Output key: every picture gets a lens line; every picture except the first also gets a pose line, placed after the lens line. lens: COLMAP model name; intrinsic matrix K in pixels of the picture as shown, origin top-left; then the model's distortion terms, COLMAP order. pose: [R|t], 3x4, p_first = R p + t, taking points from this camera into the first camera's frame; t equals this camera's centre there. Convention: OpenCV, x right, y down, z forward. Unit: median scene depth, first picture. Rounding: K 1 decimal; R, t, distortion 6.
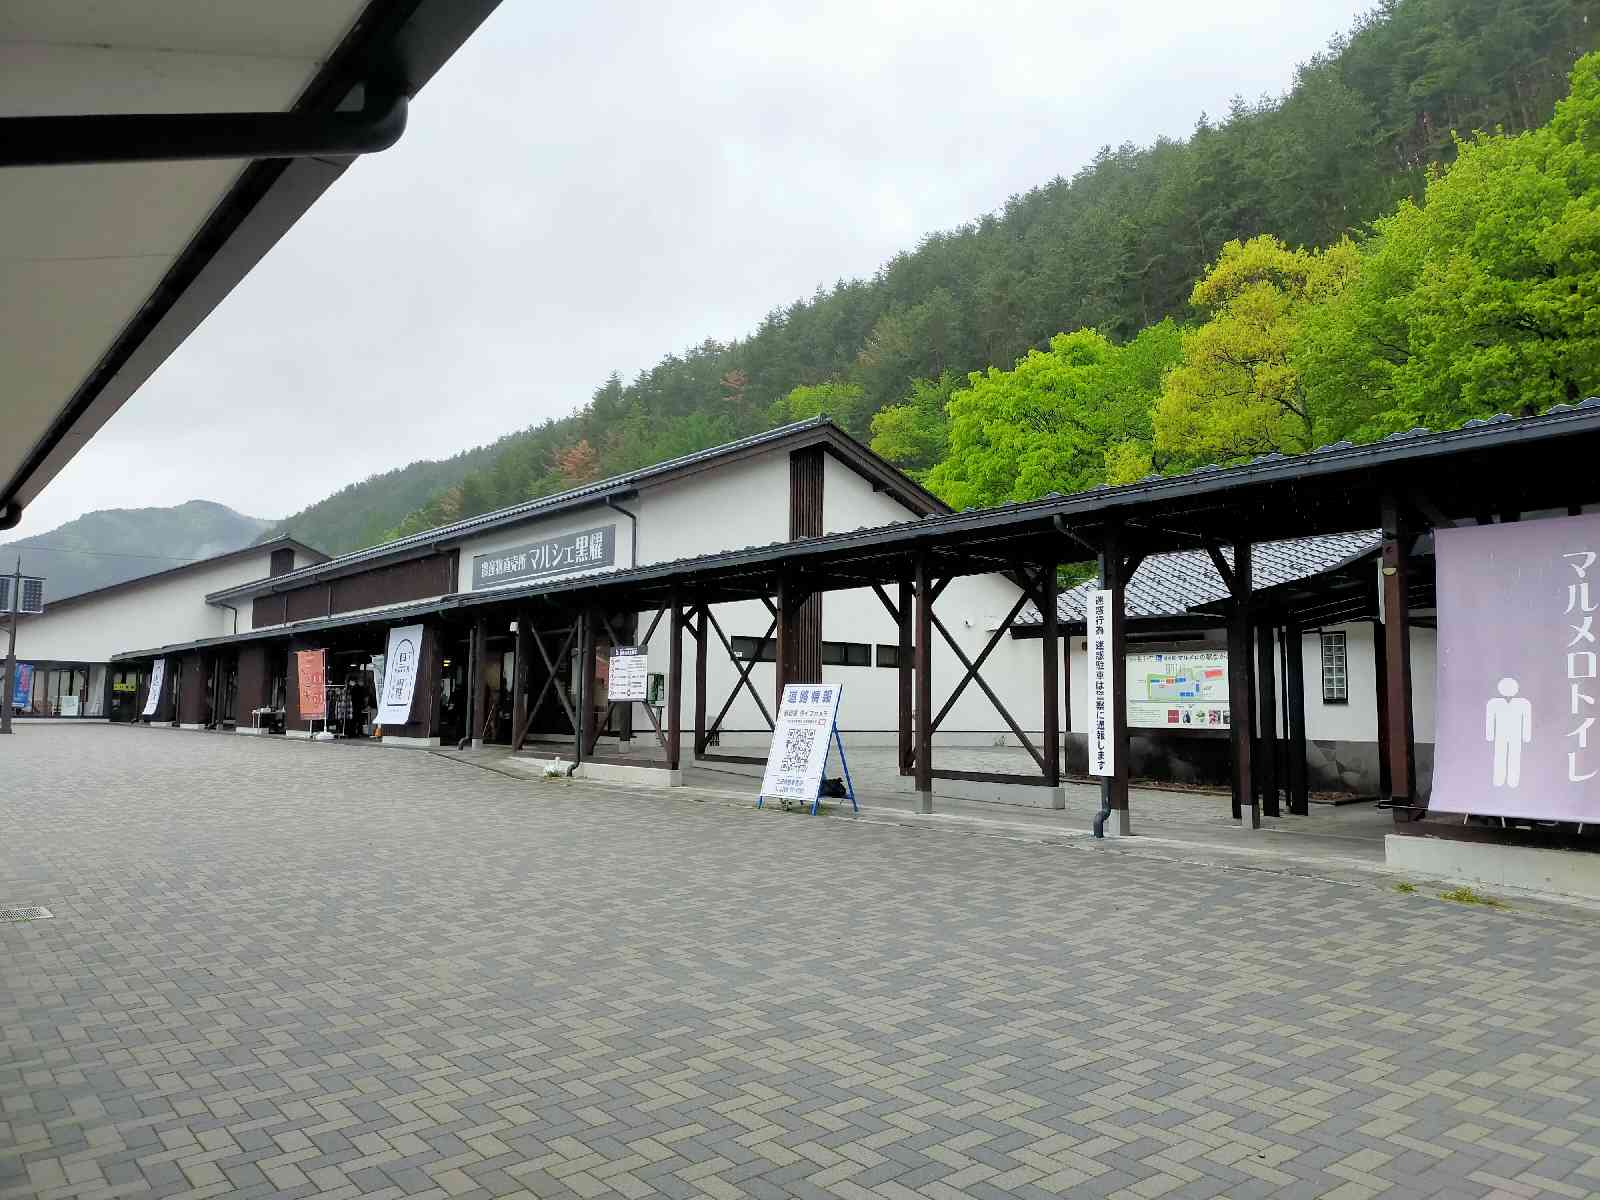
lens RADIAL K [[1188.7, 0, 800.0], [0, 1188.7, 600.0], [0, 0, 1]] dist [0.041212, -0.005956]
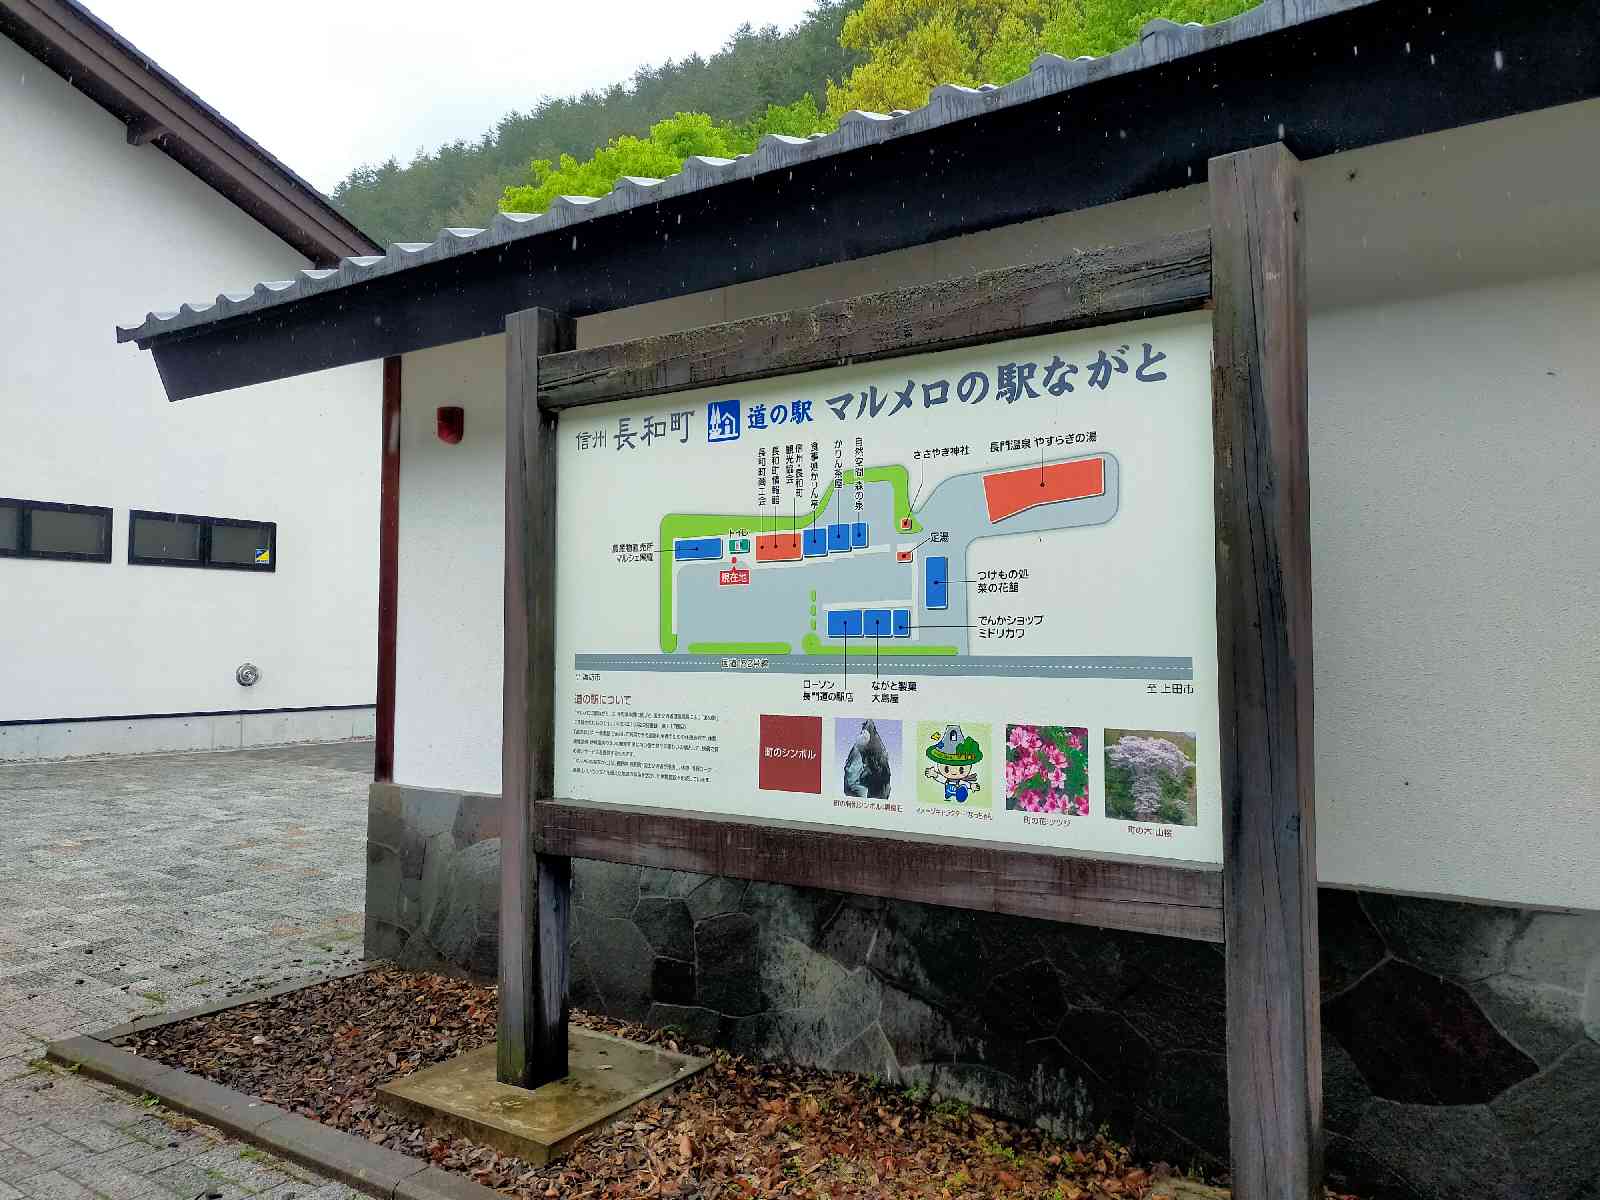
lens RADIAL K [[1188.7, 0, 800.0], [0, 1188.7, 600.0], [0, 0, 1]] dist [0.041212, -0.005956]
pose [[0.956073, 0.004623, 0.293093, 0.256619], [-0.021182, 0.998351, 0.053347, 0.064770], [-0.292363, -0.057212, 0.954594, 0.814973]]
